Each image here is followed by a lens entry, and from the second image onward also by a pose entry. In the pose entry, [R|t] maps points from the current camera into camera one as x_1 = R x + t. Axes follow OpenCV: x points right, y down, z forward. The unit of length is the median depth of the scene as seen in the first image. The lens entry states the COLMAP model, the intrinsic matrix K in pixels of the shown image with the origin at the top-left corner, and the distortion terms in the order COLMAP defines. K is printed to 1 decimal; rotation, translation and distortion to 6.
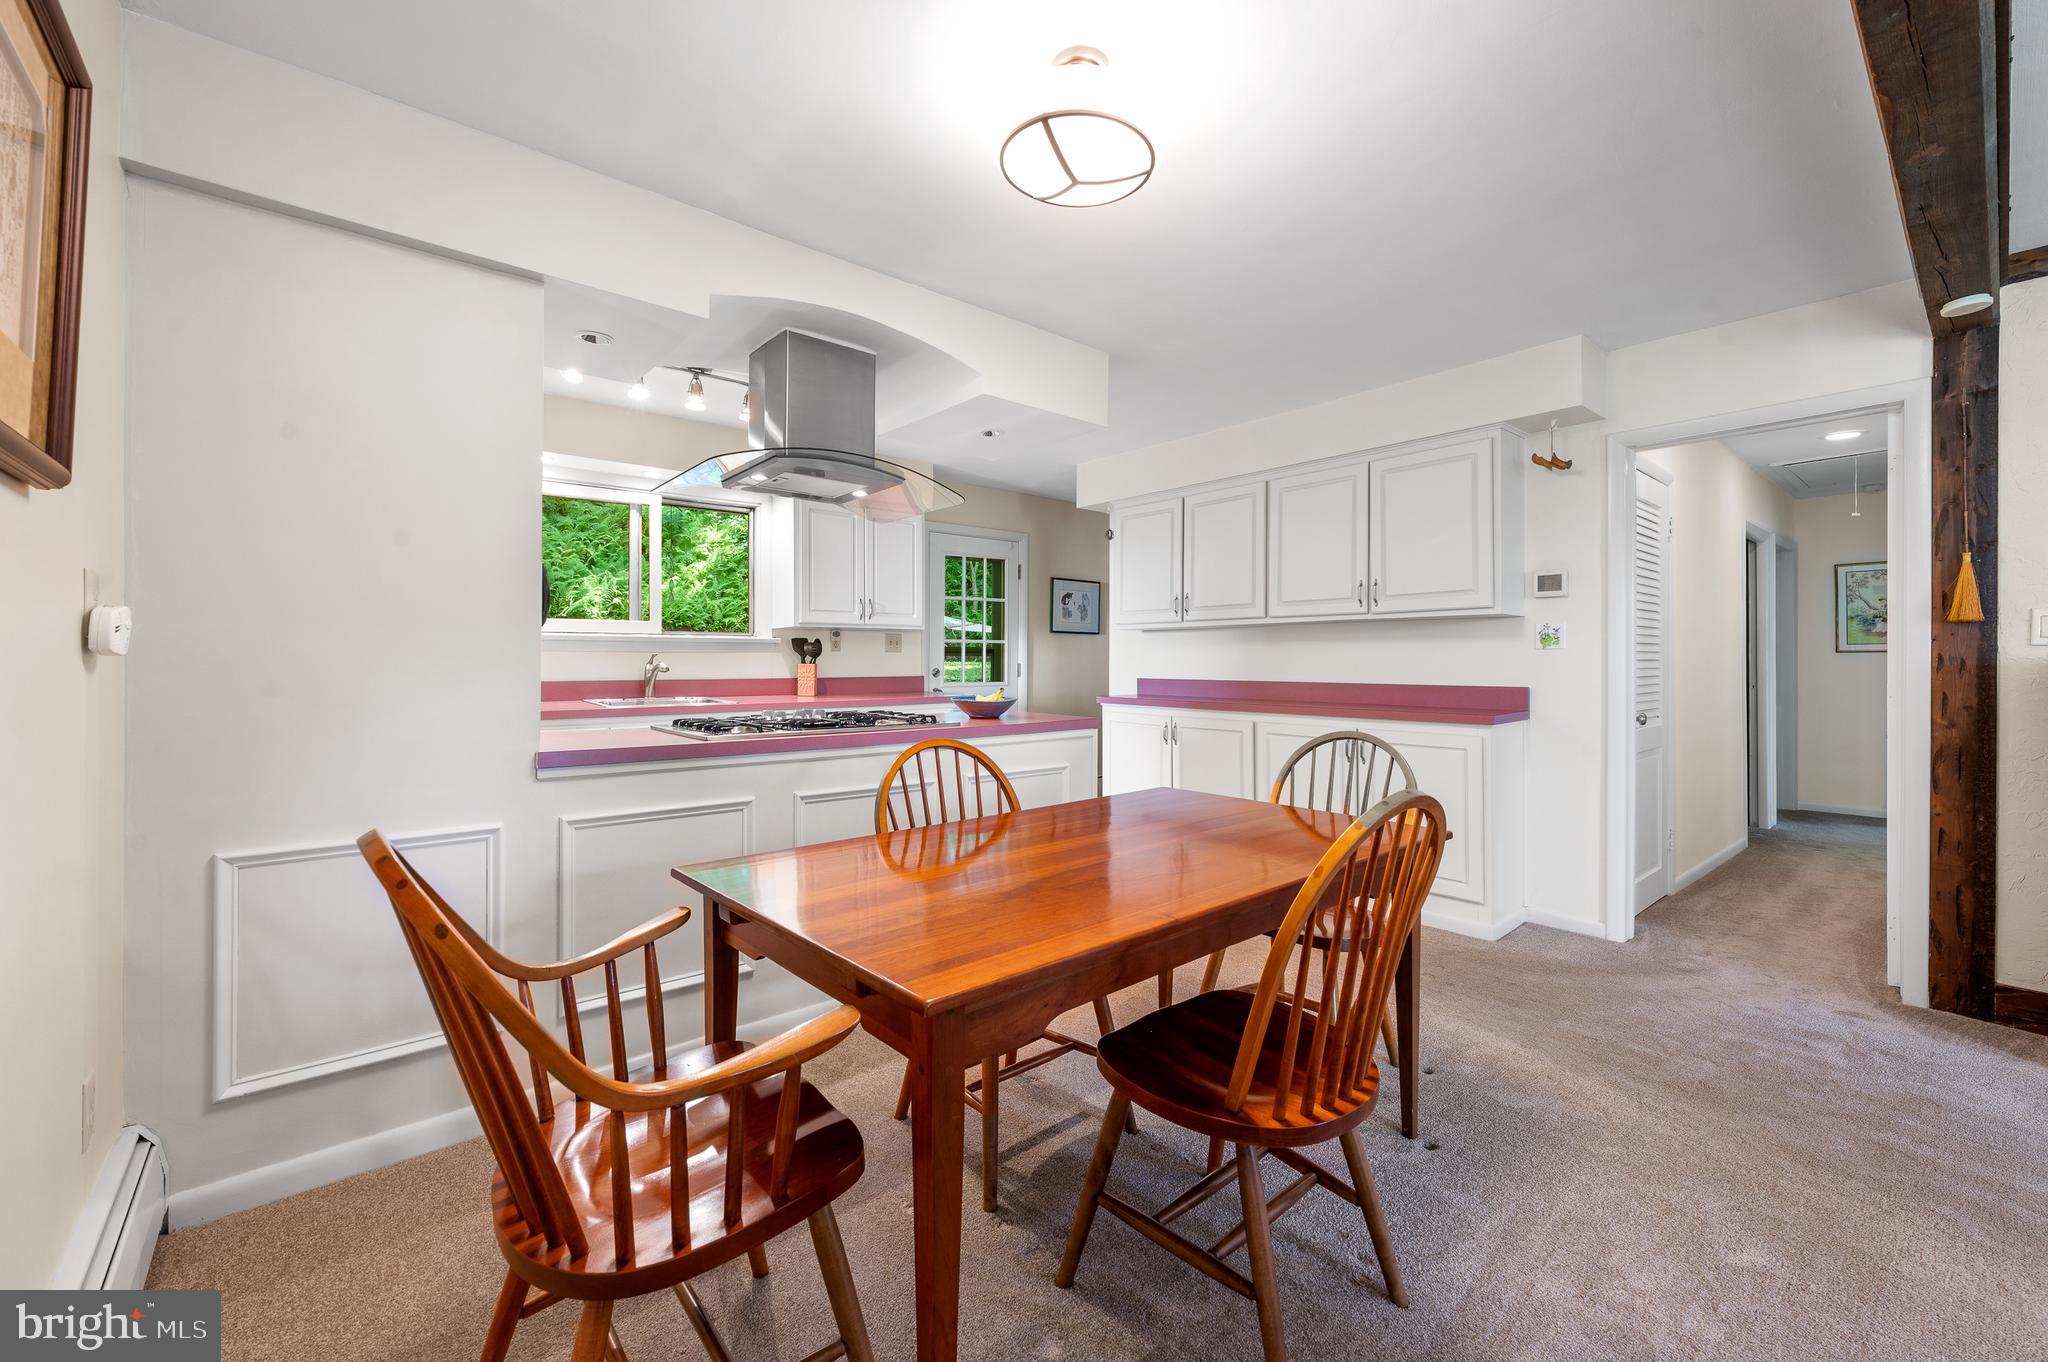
lens RADIAL K [[826.3, 0, 1039.5], [0, 826.3, 660.4], [0, 0, 1]] dist [-0.003112, -0.000101]
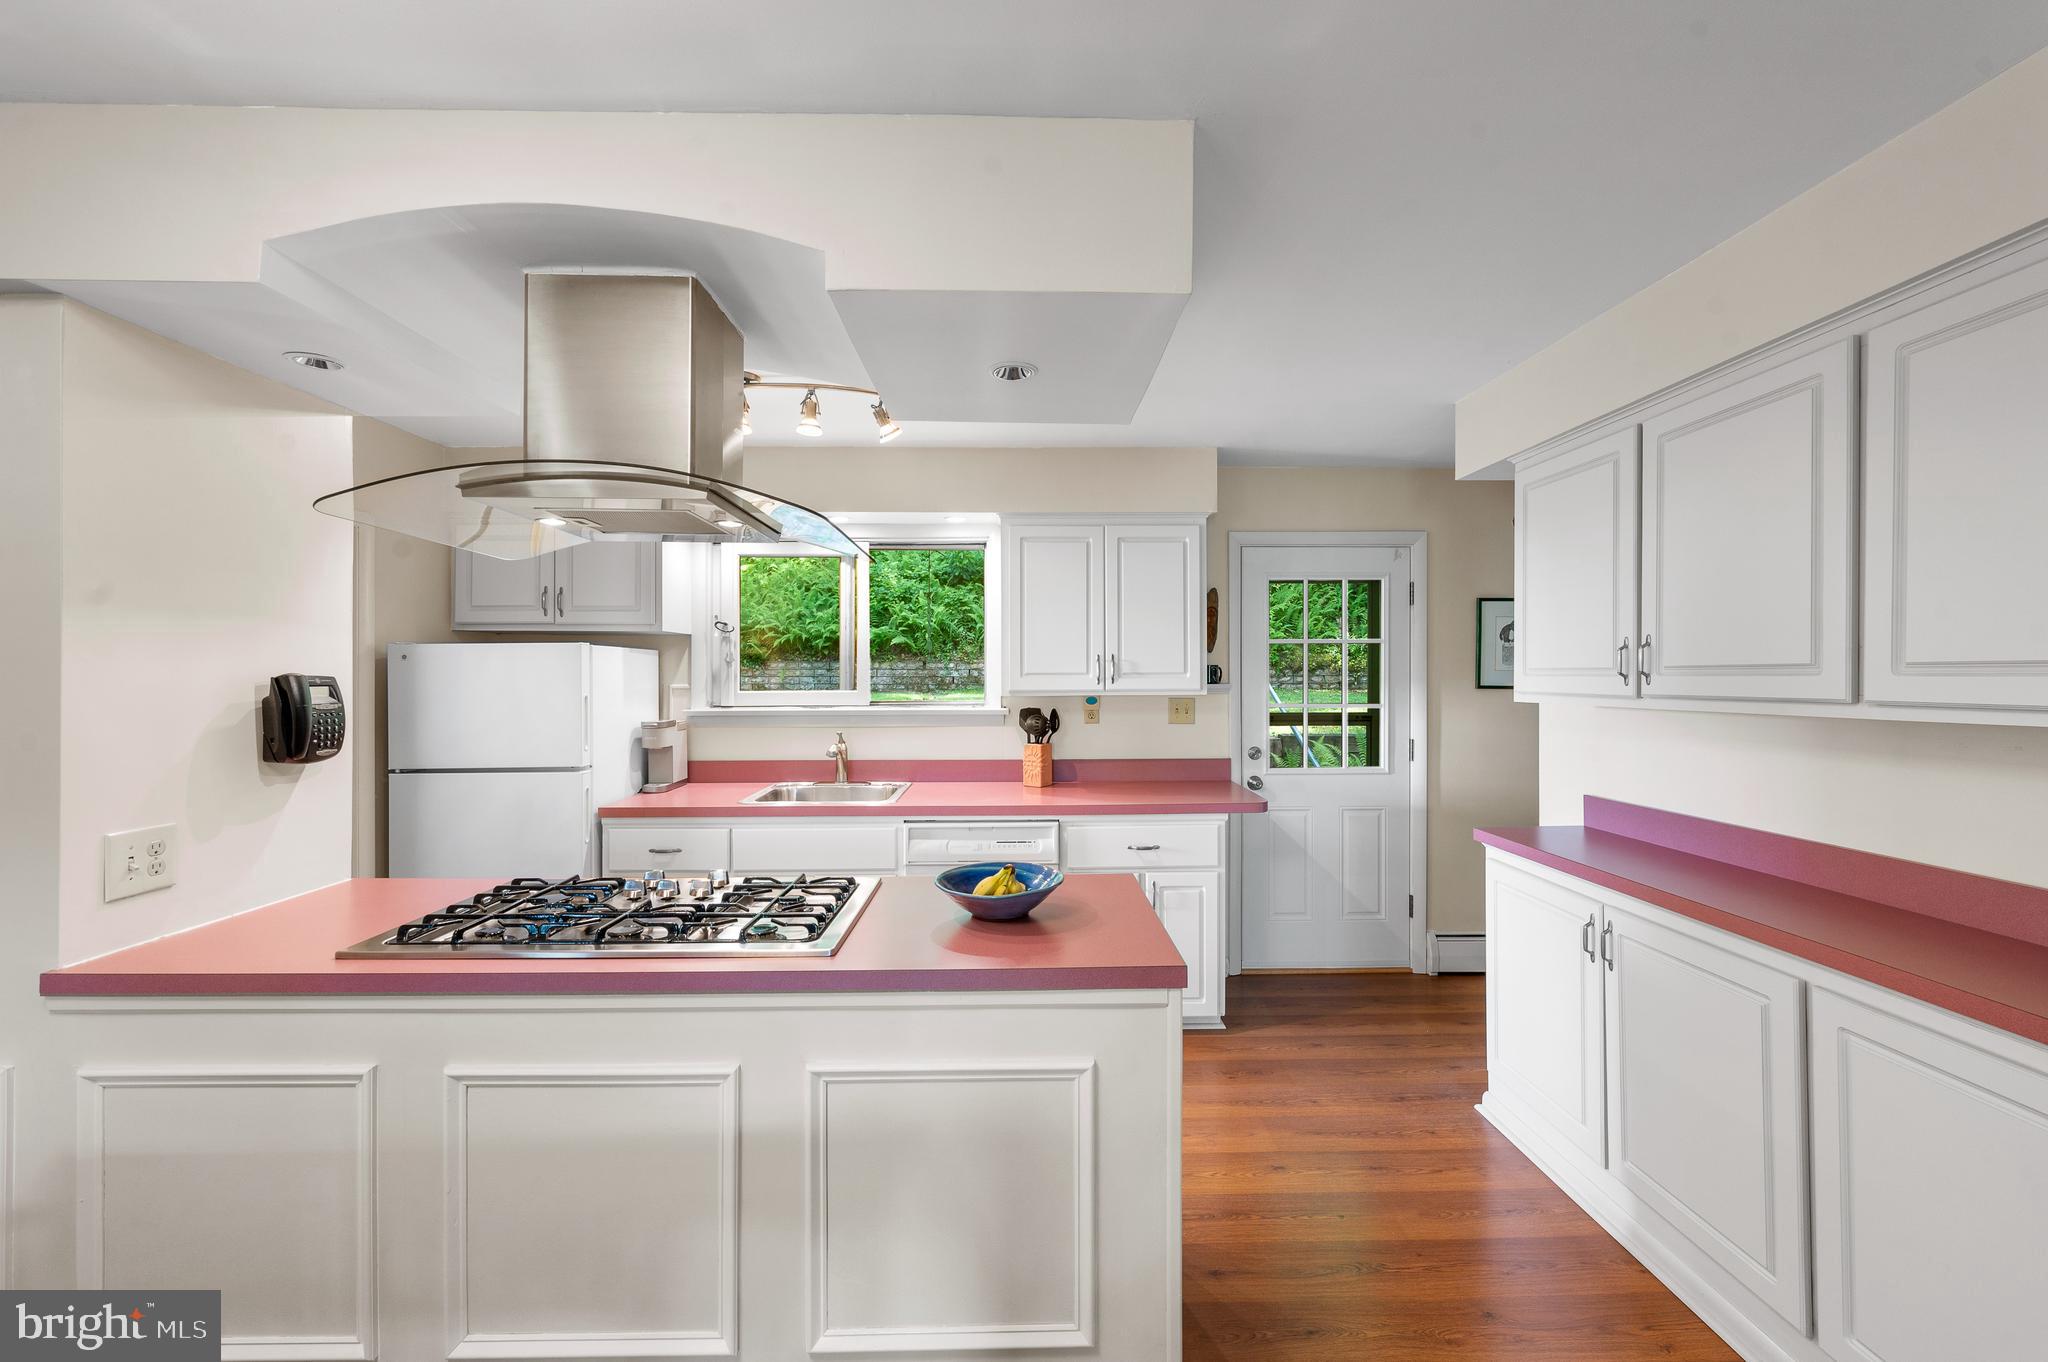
lens RADIAL K [[826.3, 0, 1032.1], [0, 826.3, 673.8], [0, 0, 1]] dist [-0.003112, -0.000101]
pose [[0.767256, -0.003969, -0.641329, 0.201101], [0.002045, 0.999991, -0.003743, -0.057032], [0.641338, 0.001560, 0.767257, 0.422901]]
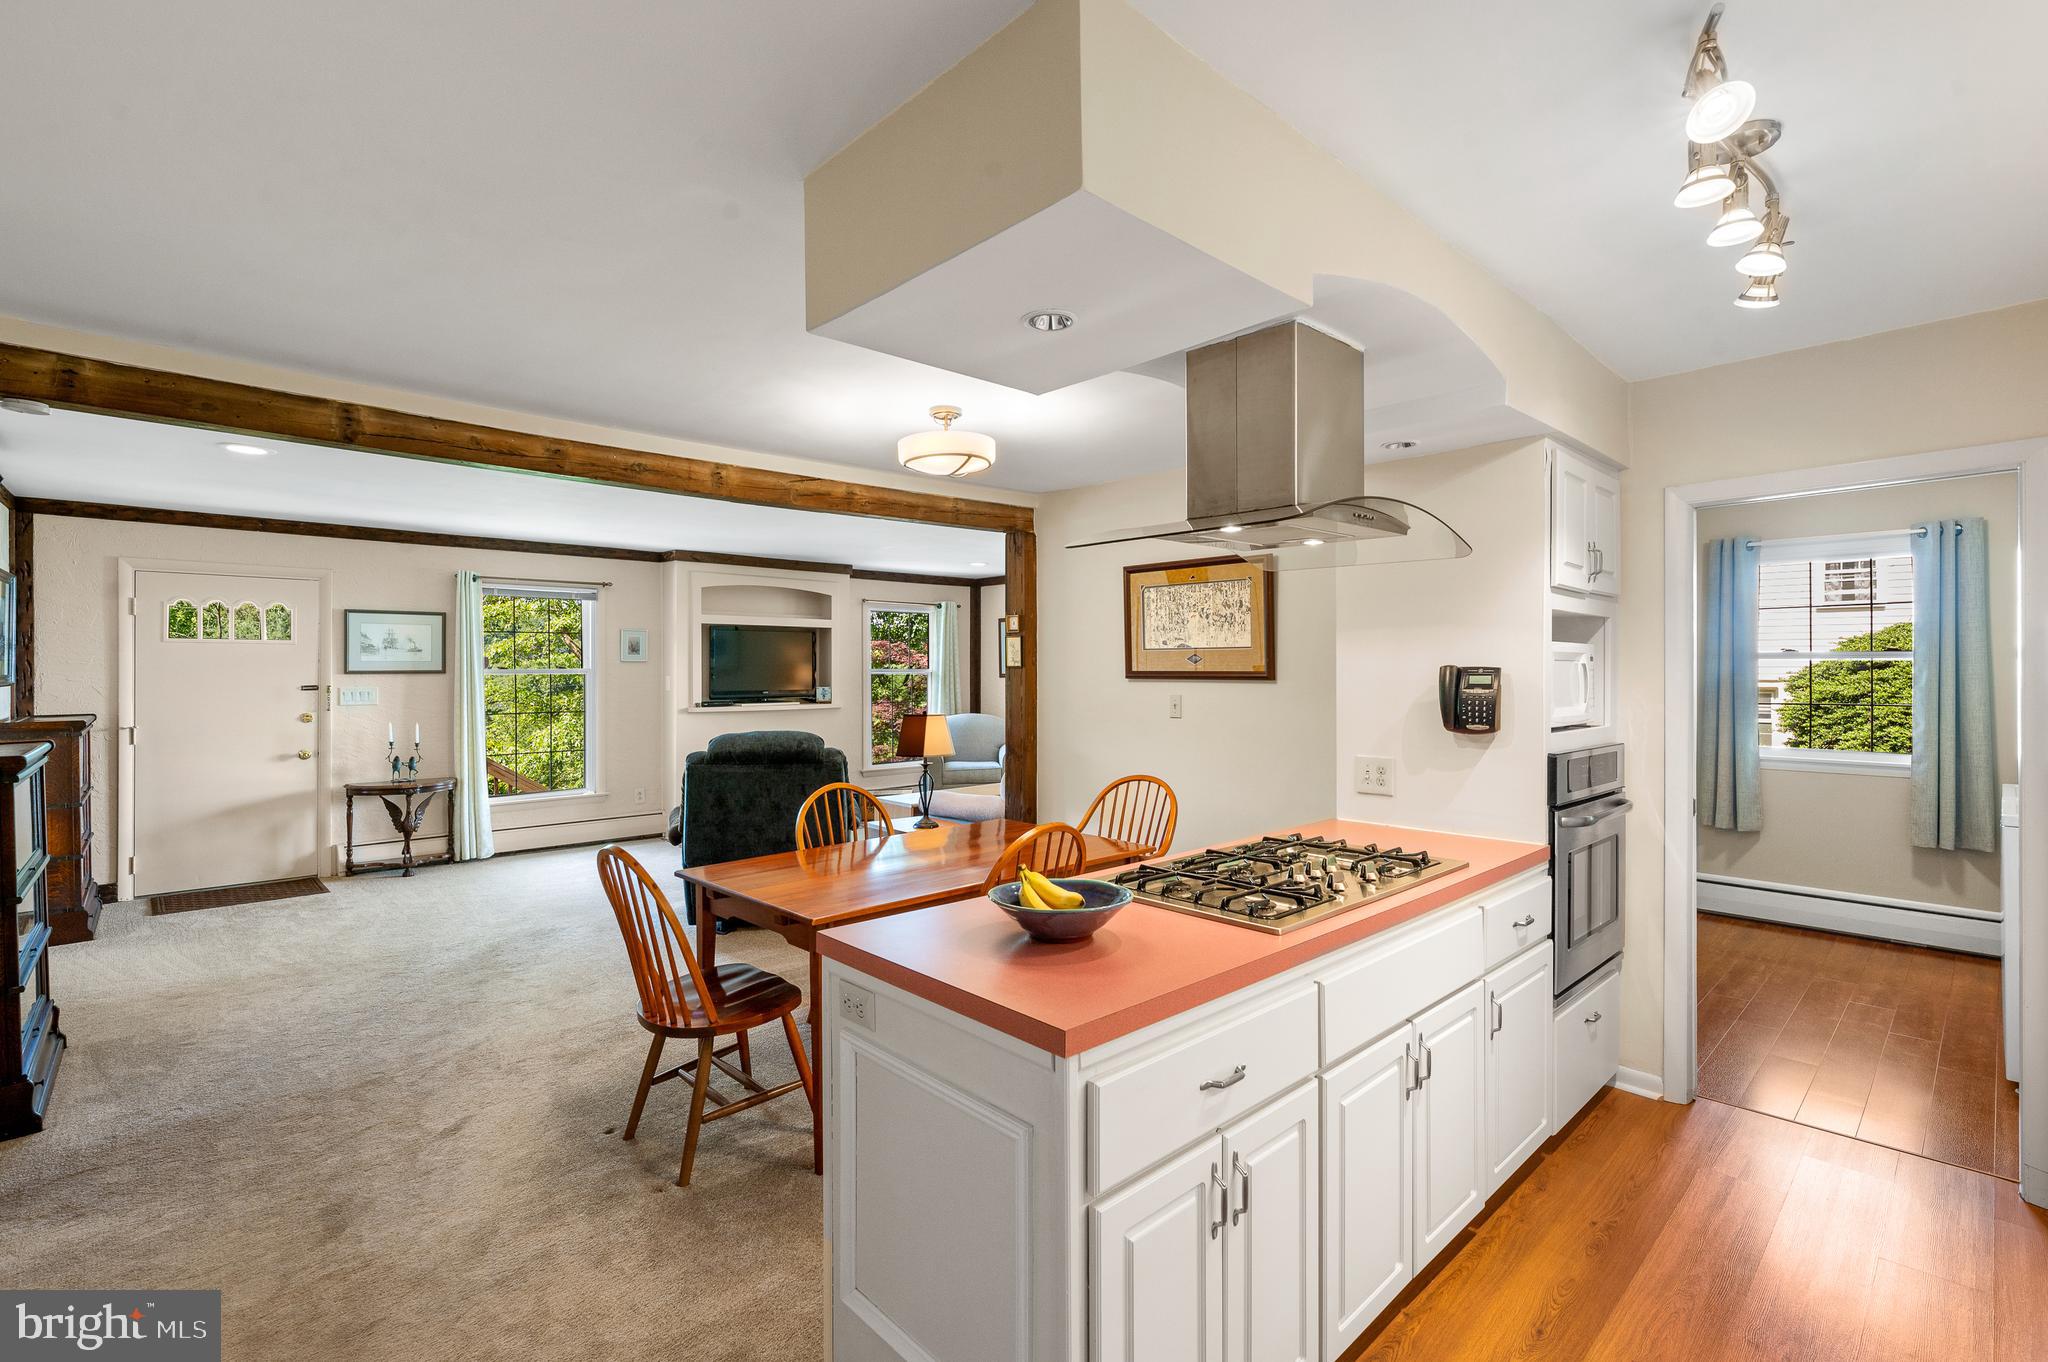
lens RADIAL K [[942.2, 0, 1034.7], [0, 942.2, 670.0], [0, 0, 1]] dist [-0.005515, -0.000259]
pose [[-0.999191, -0.000490, -0.040207, -0.018094], [-0.000432, 0.999999, -0.001451, -0.055395], [0.040207, -0.001433, -0.999190, 1.064852]]
